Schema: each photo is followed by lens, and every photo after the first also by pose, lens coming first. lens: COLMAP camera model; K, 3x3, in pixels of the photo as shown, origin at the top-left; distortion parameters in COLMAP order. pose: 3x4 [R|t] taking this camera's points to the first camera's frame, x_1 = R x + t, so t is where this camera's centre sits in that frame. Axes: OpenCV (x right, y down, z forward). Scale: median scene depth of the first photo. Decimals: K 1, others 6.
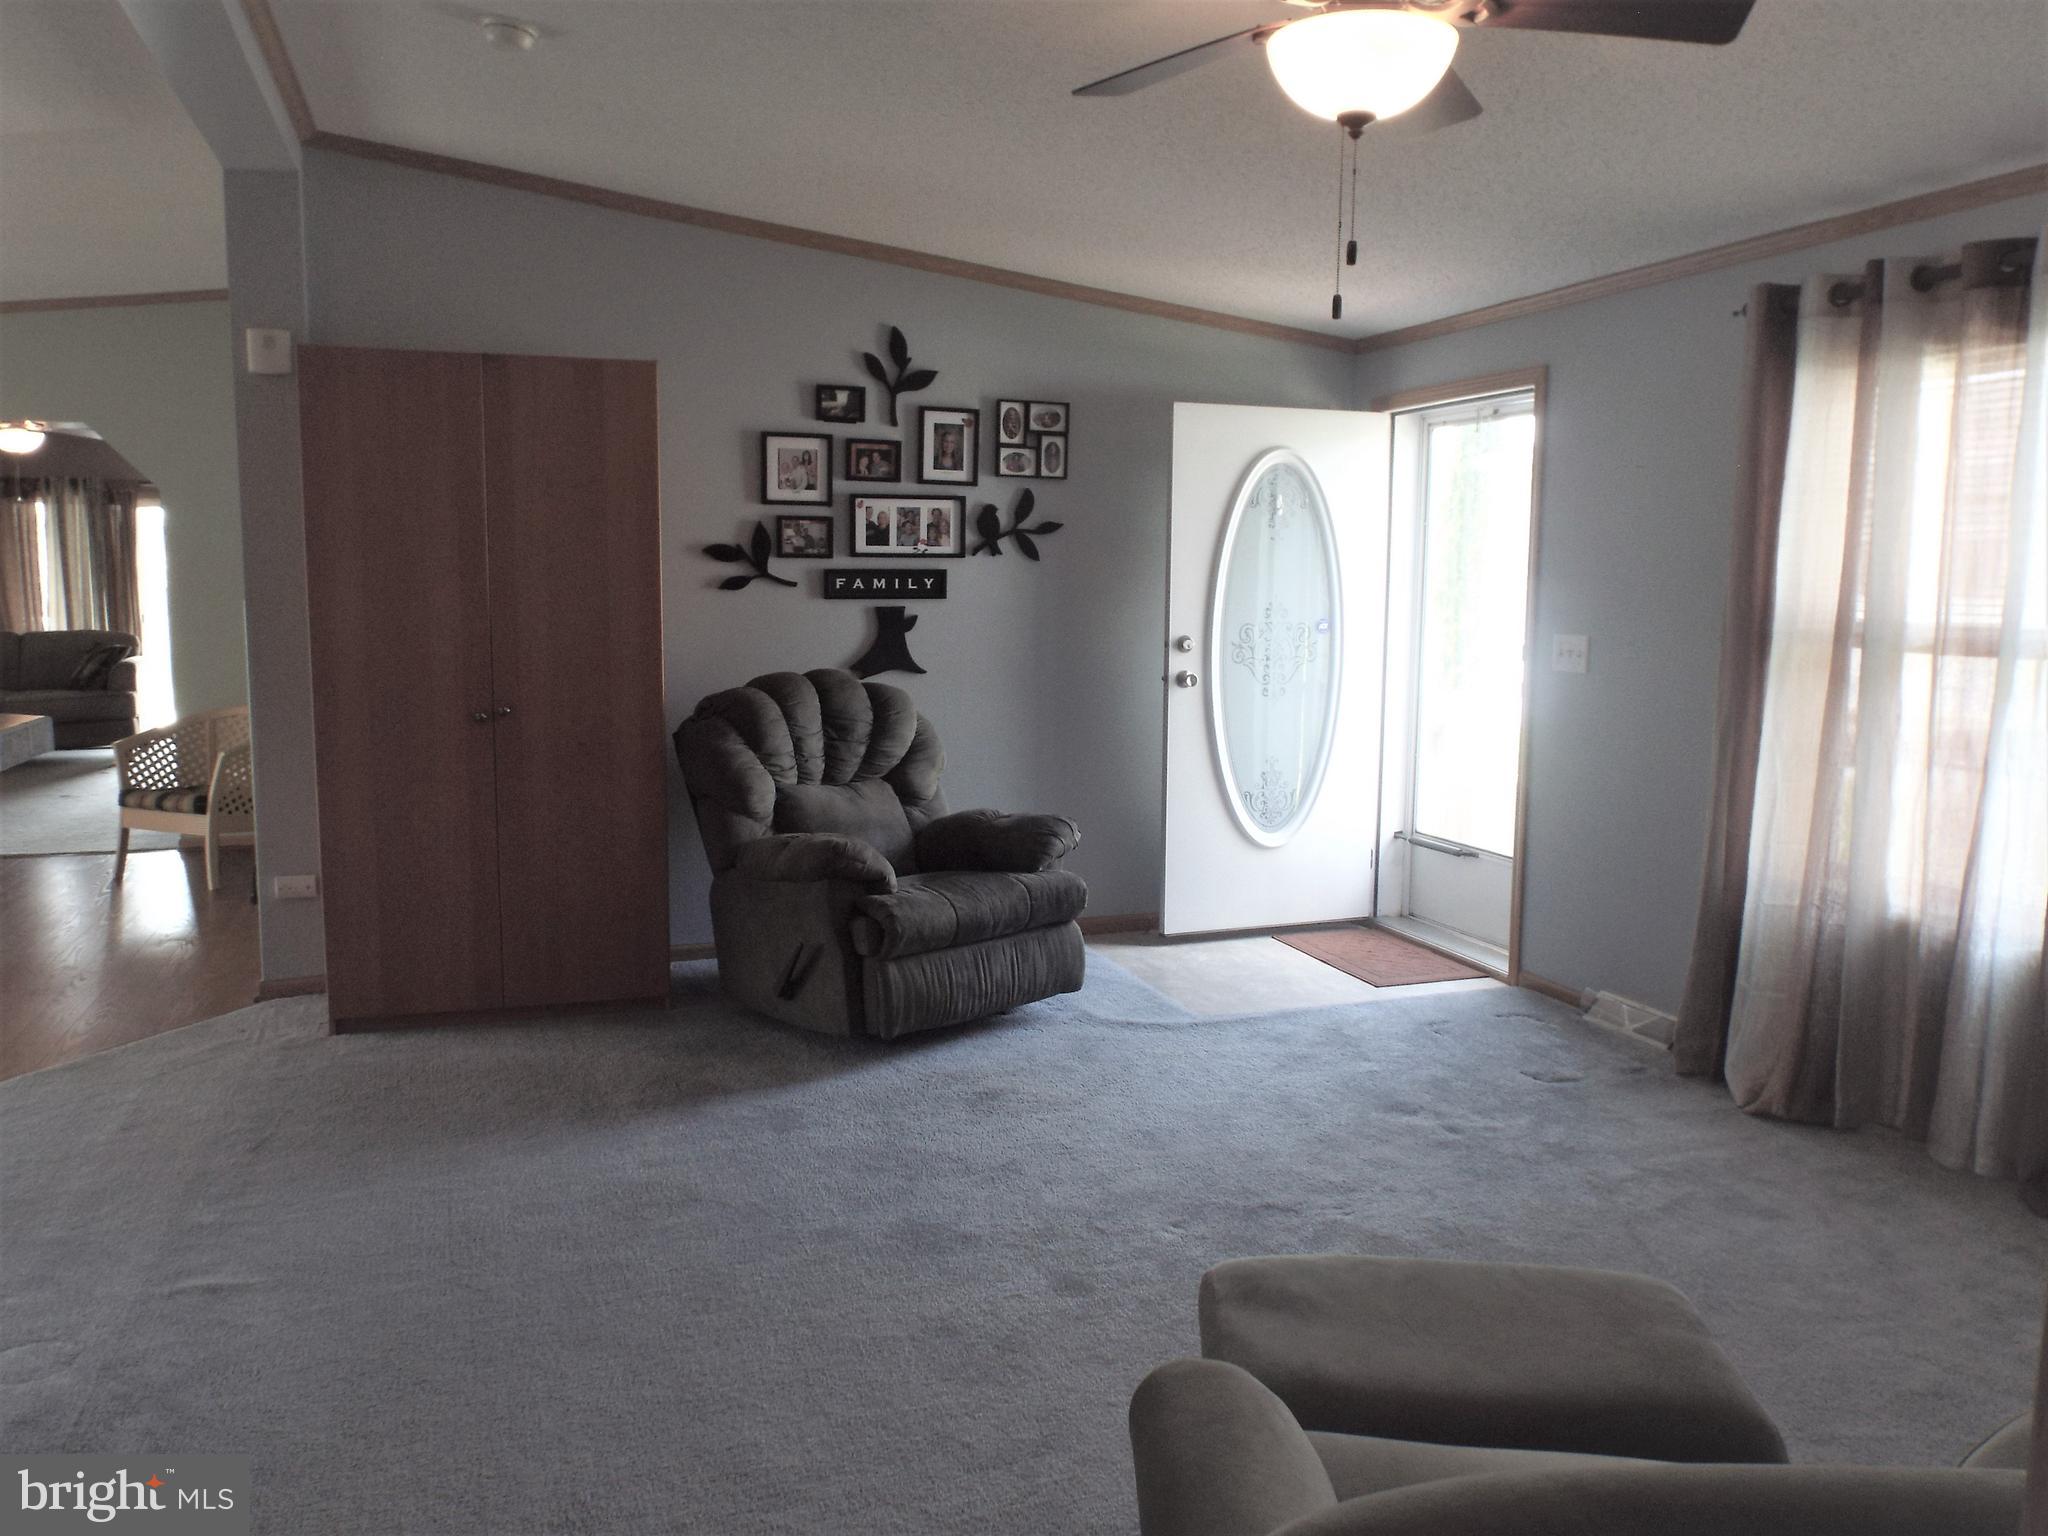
lens RADIAL K [[1534.6, 0, 1030.3], [0, 1534.6, 785.5], [0, 0, 1]] dist [-0.003206, -0.024860]
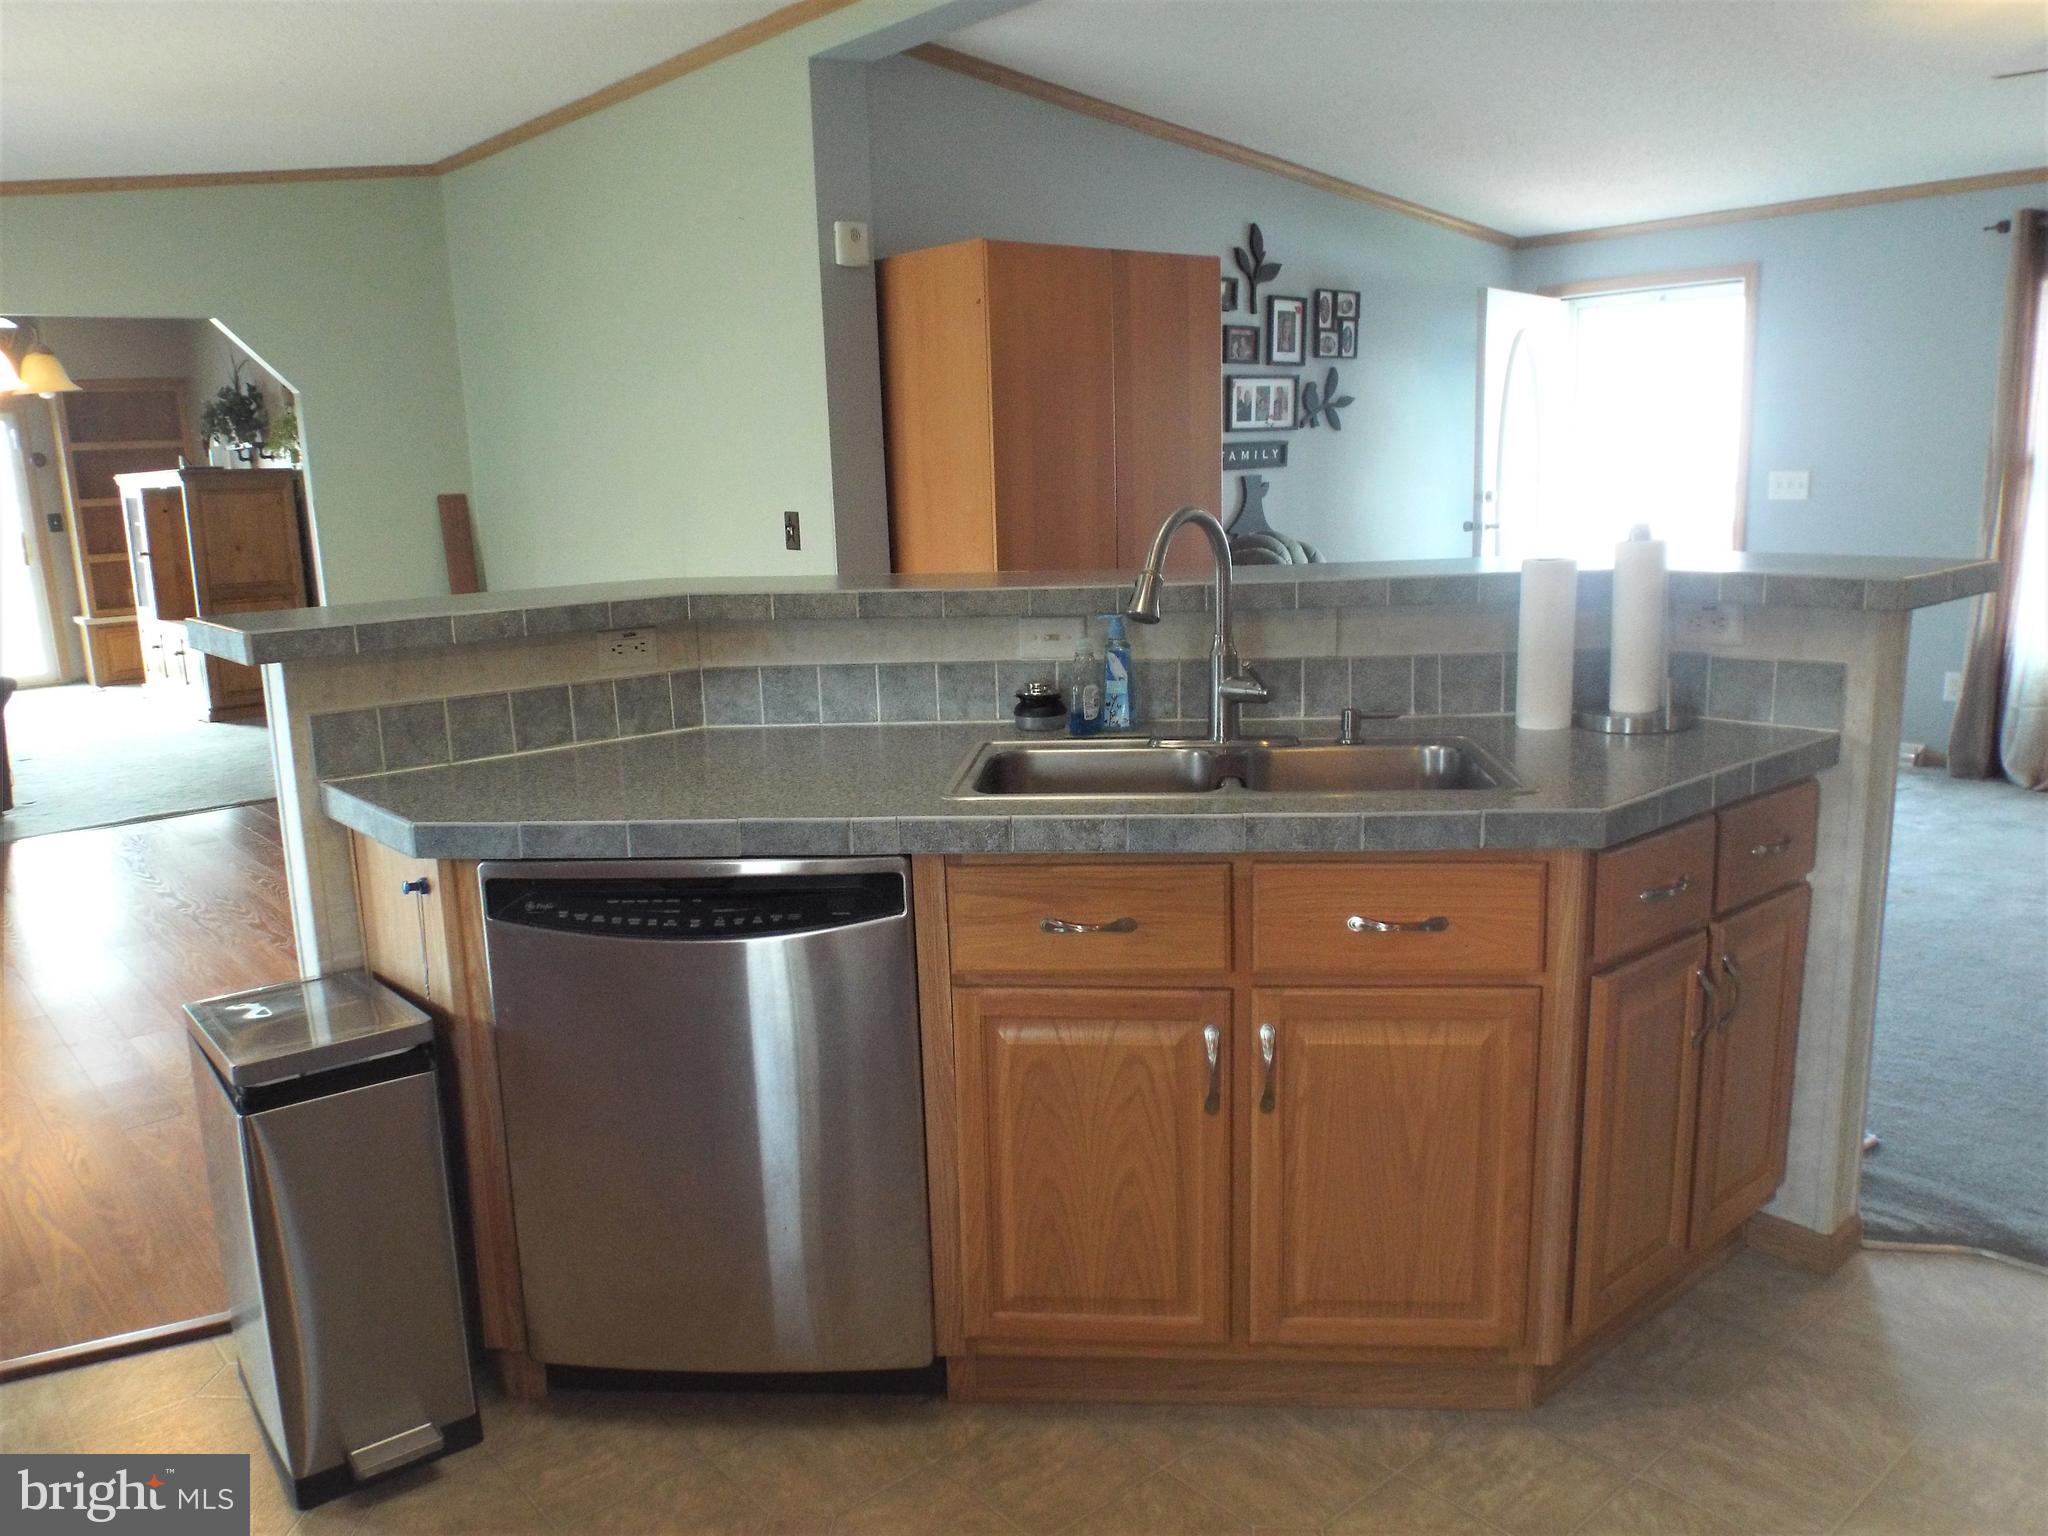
lens RADIAL K [[1534.6, 0, 1013.0], [0, 1534.6, 778.4], [0, 0, 1]] dist [-0.003206, -0.024860]
pose [[0.933360, -0.113048, 0.340675, -0.668581], [0.090145, 0.992516, 0.082377, -0.003632], [-0.347438, -0.046177, 0.936565, -0.011160]]
